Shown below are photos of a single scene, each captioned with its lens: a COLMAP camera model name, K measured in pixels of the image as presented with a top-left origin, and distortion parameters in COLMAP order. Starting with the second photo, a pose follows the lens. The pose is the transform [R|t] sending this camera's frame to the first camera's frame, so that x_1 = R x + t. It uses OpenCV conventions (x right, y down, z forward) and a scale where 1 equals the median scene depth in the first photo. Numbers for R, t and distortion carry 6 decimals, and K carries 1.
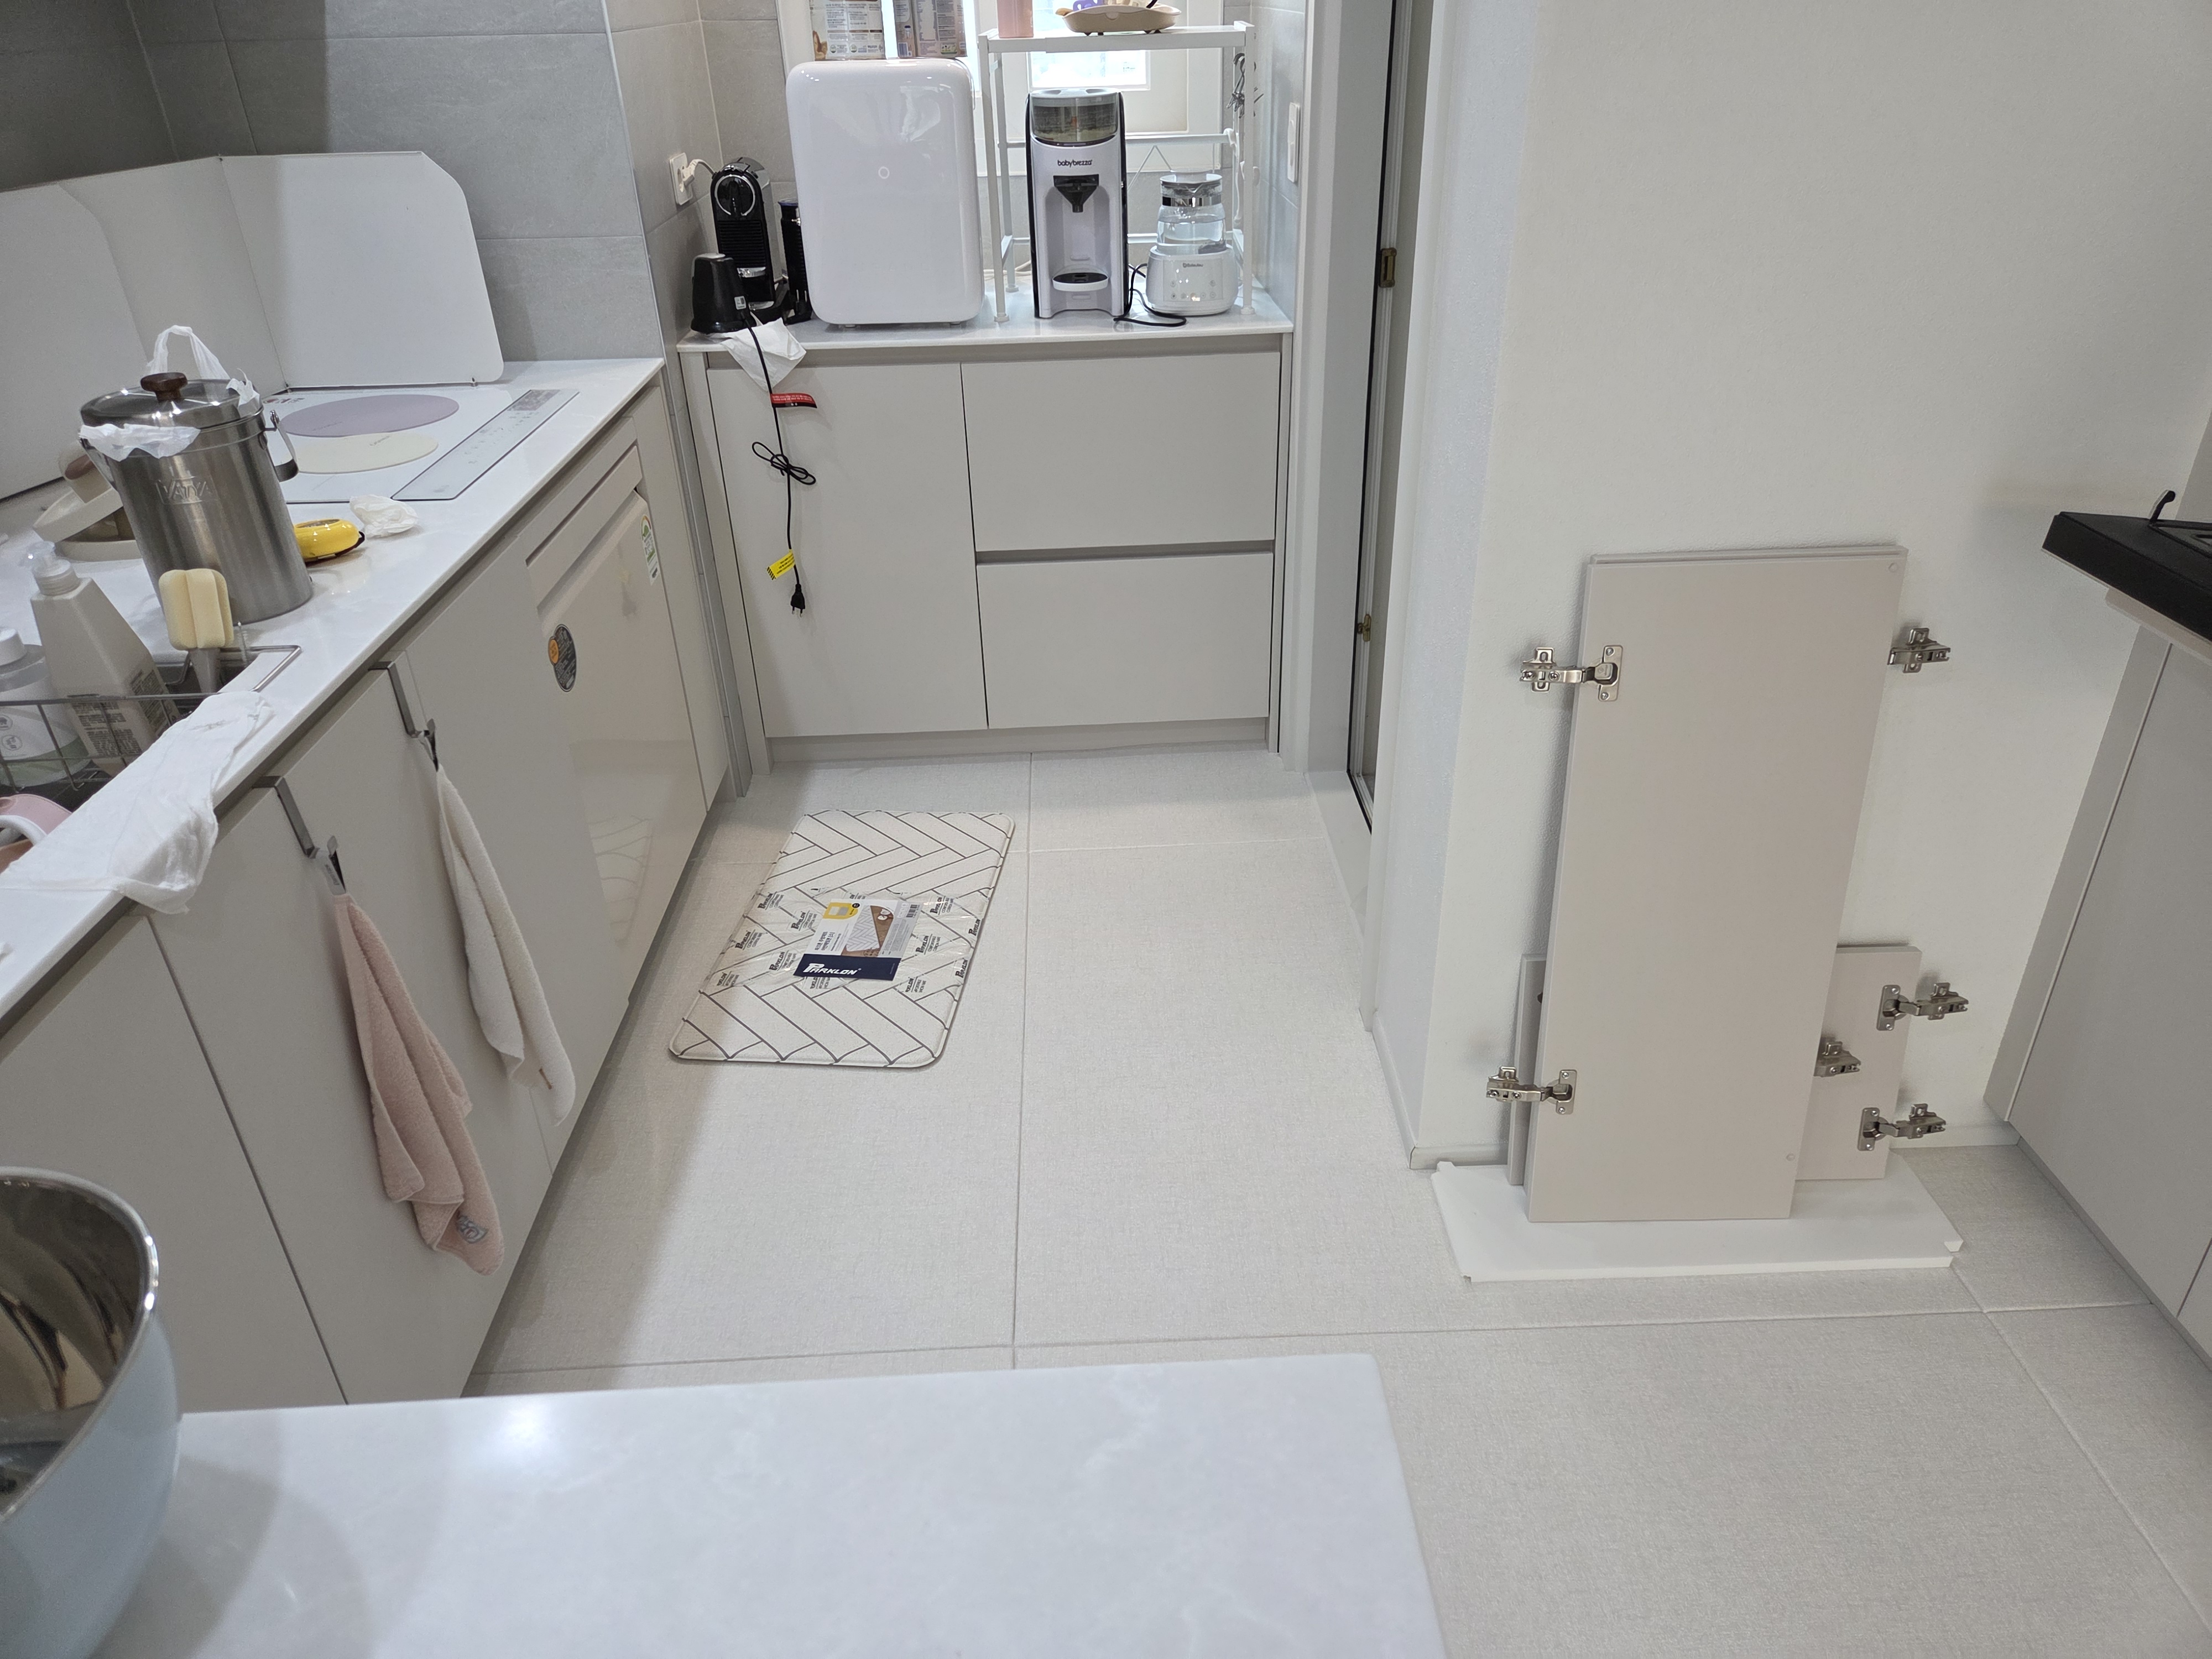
lens RADIAL K [[1466.4, 0, 1107.1], [0, 1466.4, 789.3], [0, 0, 1]] dist [0.085580, -0.060830]
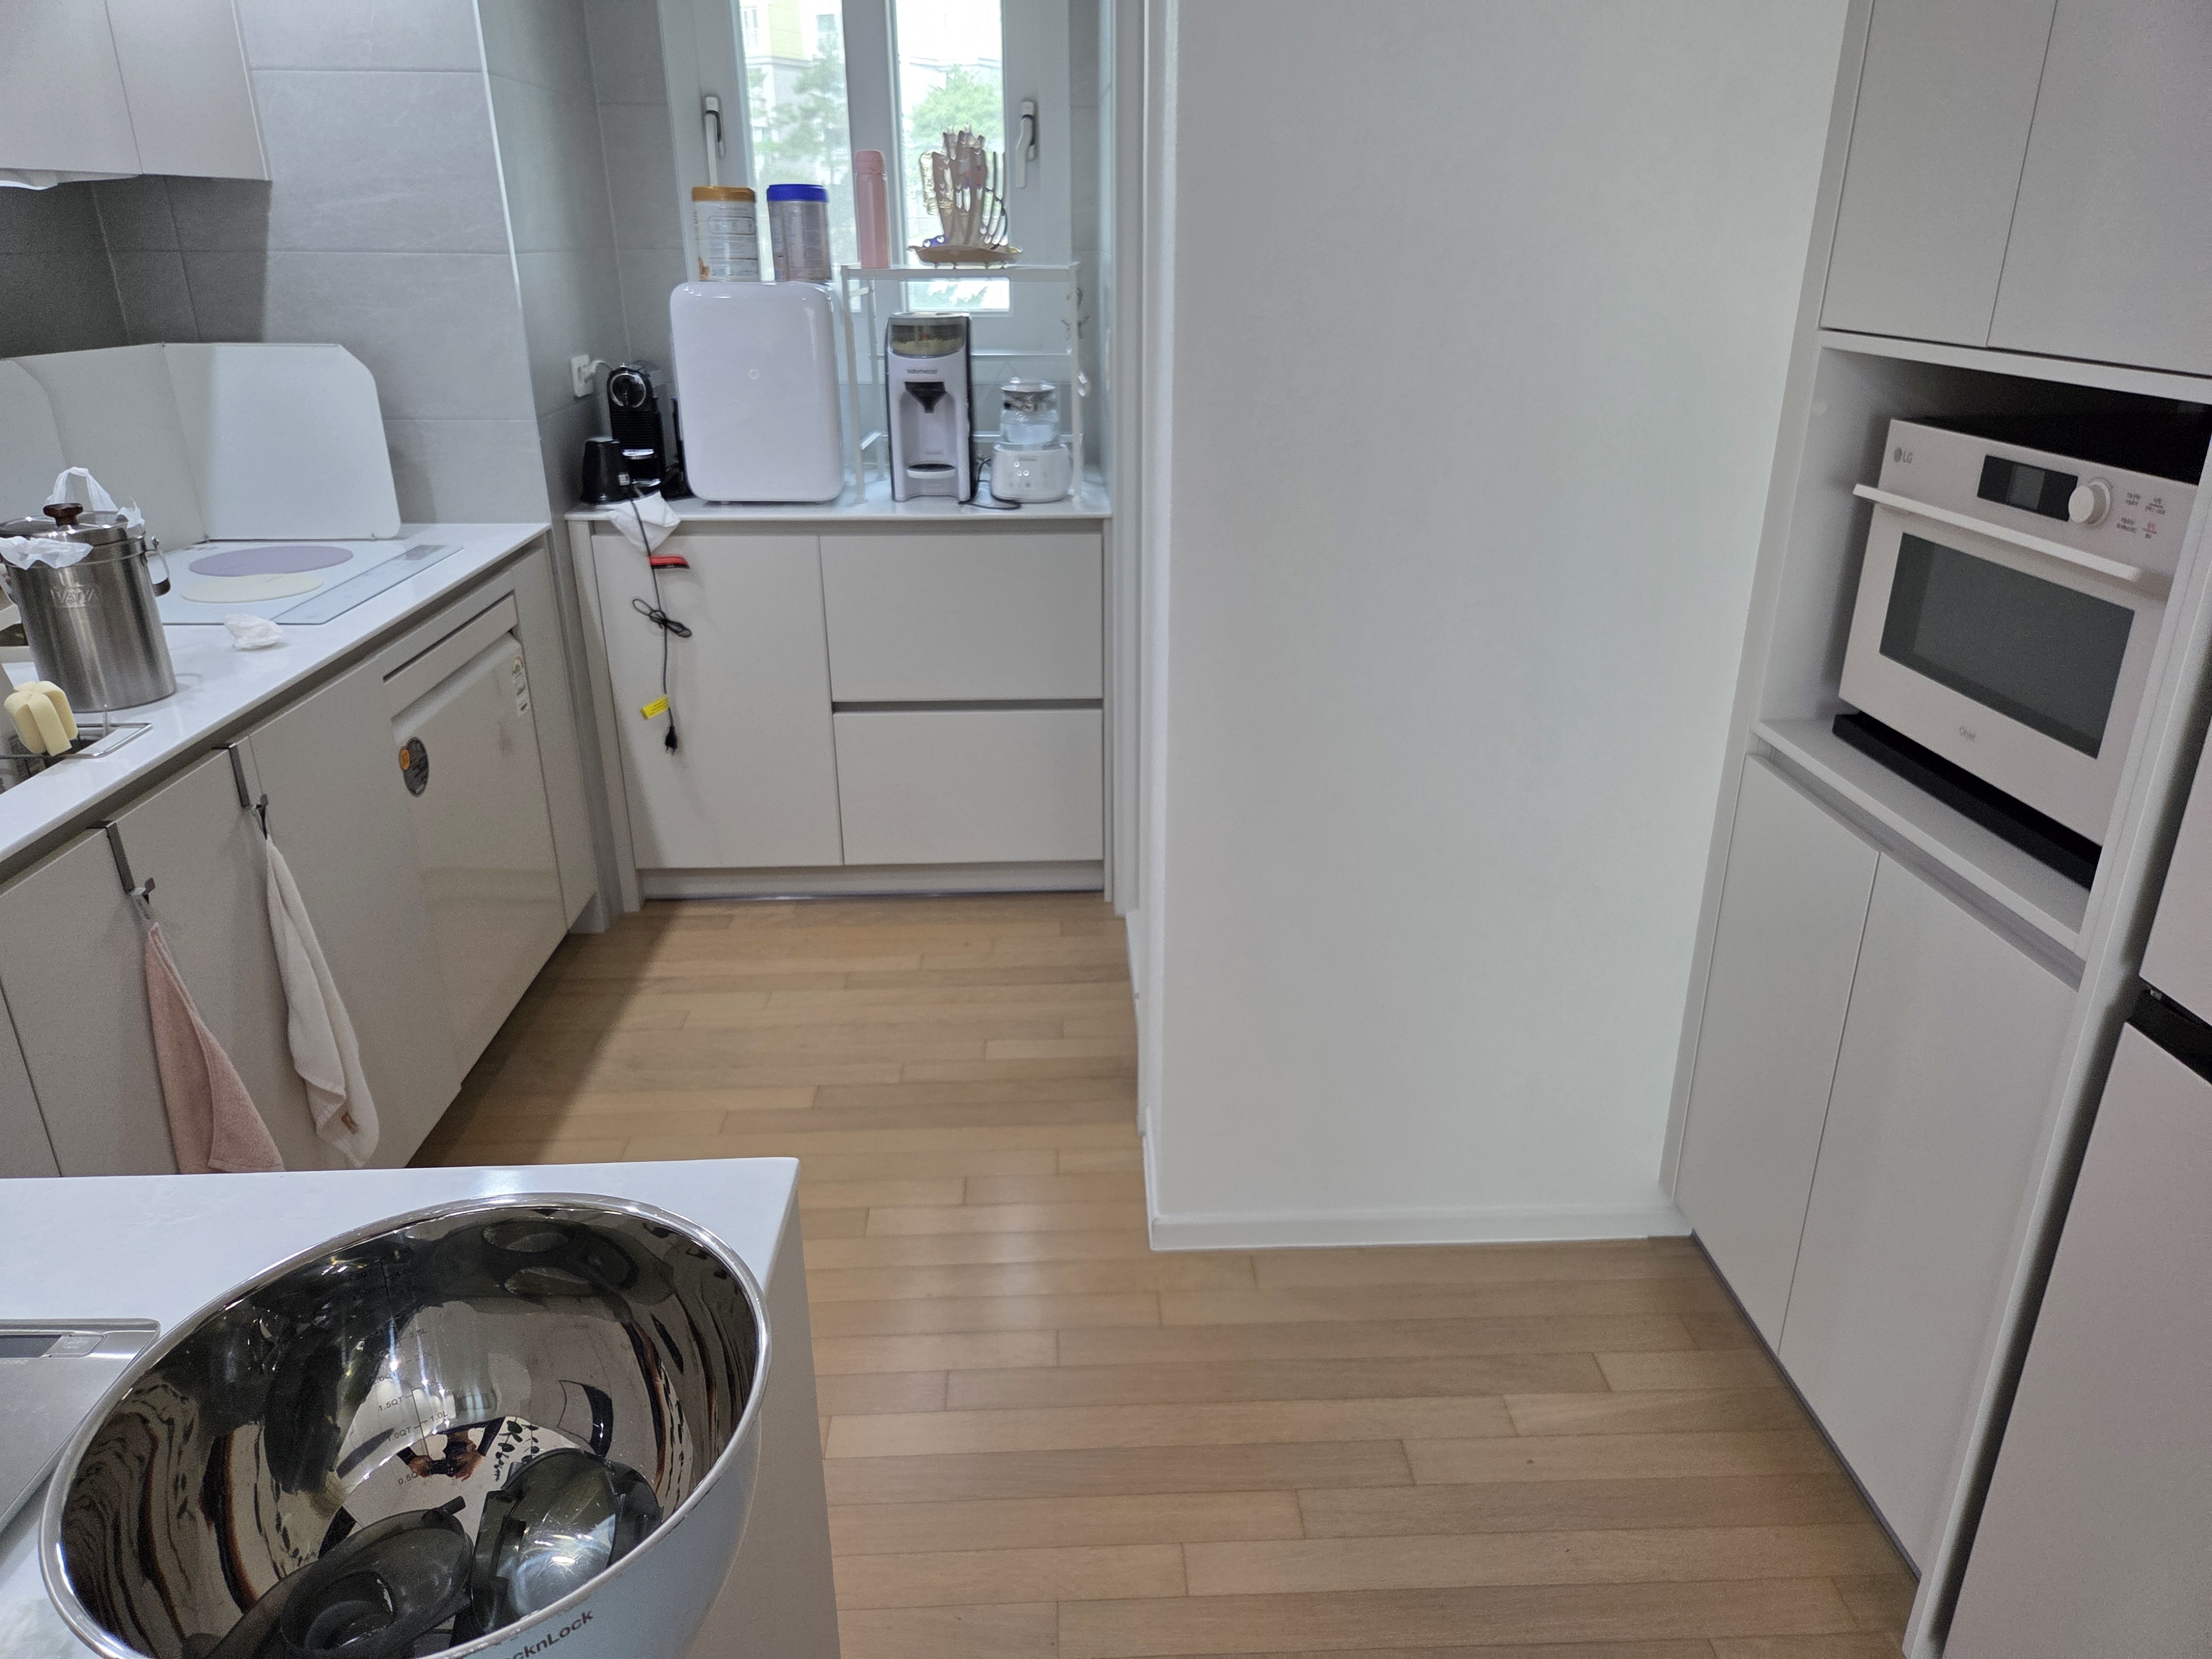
lens RADIAL K [[1465.2, 0, 1112.5], [0, 1465.2, 810.8], [0, 0, 1]] dist [0.076461, -0.067190]
pose [[0.999610, 0.021334, 0.018014, 0.111372], [-0.018926, 0.992024, -0.124620, 0.058324], [-0.020529, 0.124230, 0.992041, -0.099652]]
